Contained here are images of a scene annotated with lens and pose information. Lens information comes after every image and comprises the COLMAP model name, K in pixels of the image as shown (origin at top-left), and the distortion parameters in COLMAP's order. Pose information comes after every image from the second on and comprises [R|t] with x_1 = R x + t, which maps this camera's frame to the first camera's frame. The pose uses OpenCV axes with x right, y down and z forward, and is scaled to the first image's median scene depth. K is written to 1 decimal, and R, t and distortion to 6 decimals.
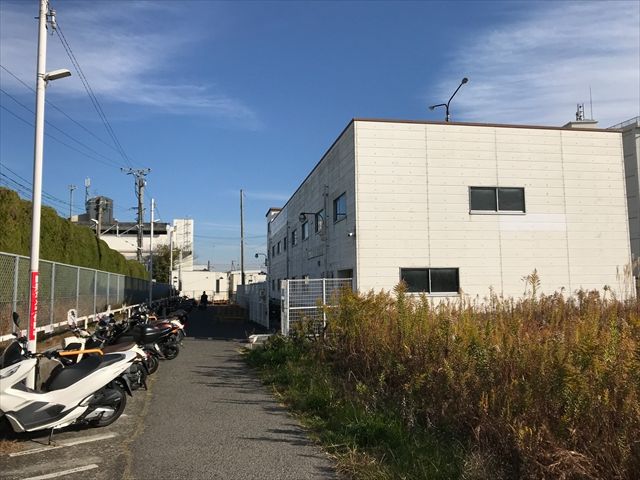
lens RADIAL K [[522.6, 0, 320.0], [0, 522.6, 240.0], [0, 0, 1]] dist [0.028859, -0.003362]
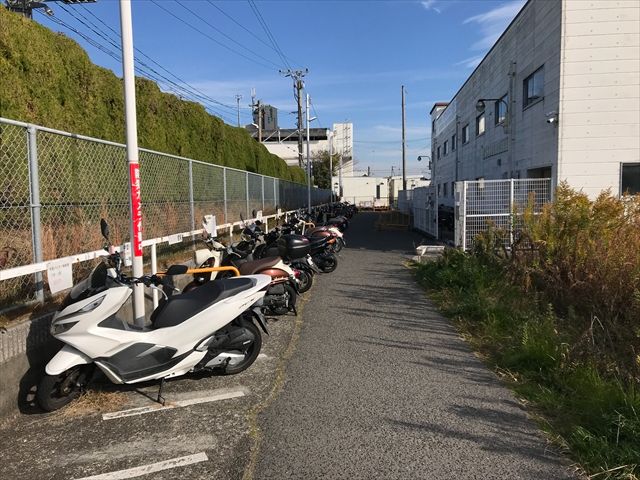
lens RADIAL K [[522.6, 0, 320.0], [0, 522.6, 240.0], [0, 0, 1]] dist [0.028859, -0.003362]
pose [[0.954712, 0.021079, -0.296782, -0.033447], [0.031875, 0.984500, 0.172463, 0.019296], [0.295818, -0.174112, 0.939243, 0.154050]]
